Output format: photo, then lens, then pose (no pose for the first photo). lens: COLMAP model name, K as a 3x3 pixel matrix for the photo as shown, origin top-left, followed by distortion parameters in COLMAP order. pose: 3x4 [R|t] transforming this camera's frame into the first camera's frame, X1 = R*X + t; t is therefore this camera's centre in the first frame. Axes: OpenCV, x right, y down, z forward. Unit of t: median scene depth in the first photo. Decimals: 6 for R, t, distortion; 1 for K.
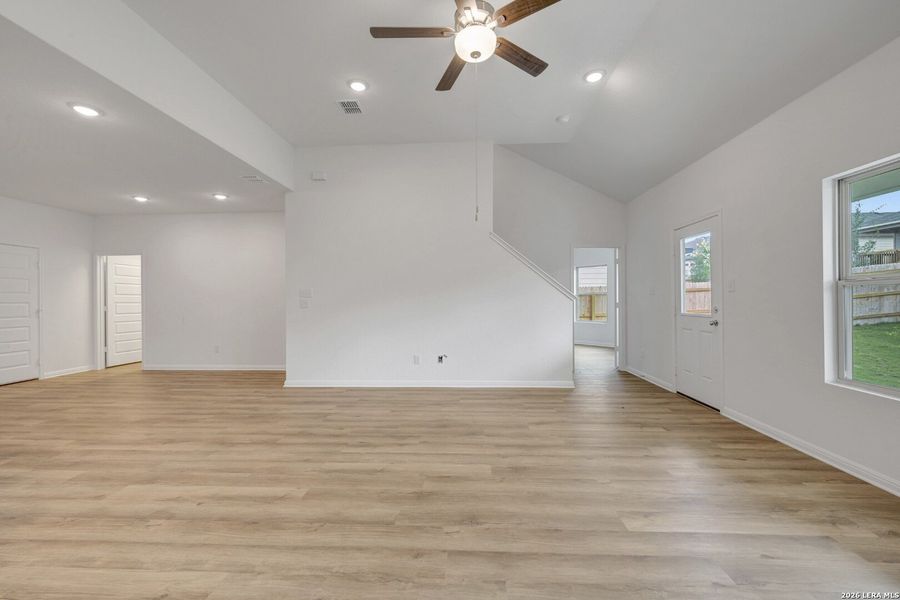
lens RADIAL K [[359.0, 0, 448.3], [0, 359.0, 300.2], [0, 0, 1]] dist [0.001034, -0.000612]
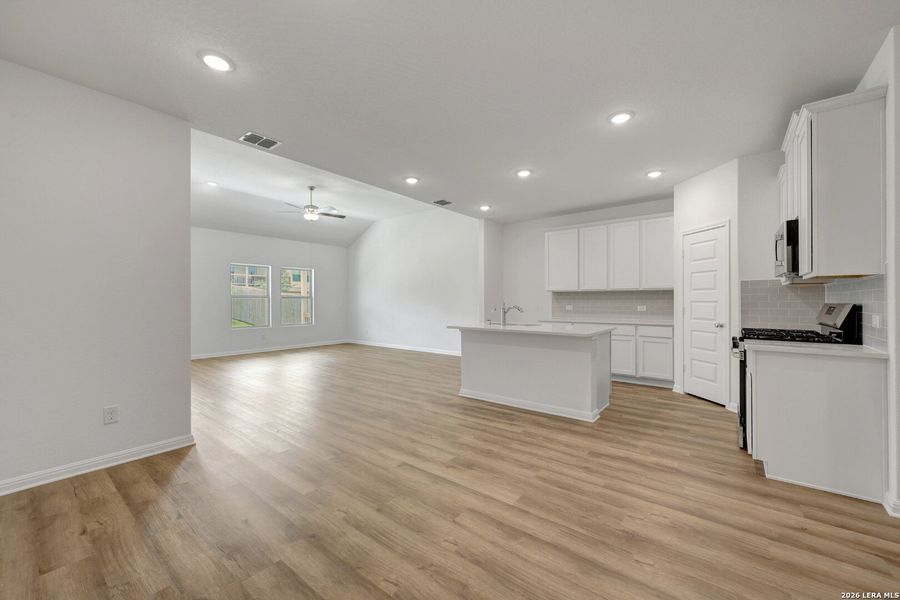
lens RADIAL K [[359.0, 0, 448.7], [0, 359.0, 298.9], [0, 0, 1]] dist [0.001034, -0.000612]
pose [[-0.814909, 0.011305, 0.579478, -2.301971], [0.008220, 0.999935, -0.007949, 0.008170], [-0.579530, -0.001715, -0.814949, 2.464165]]
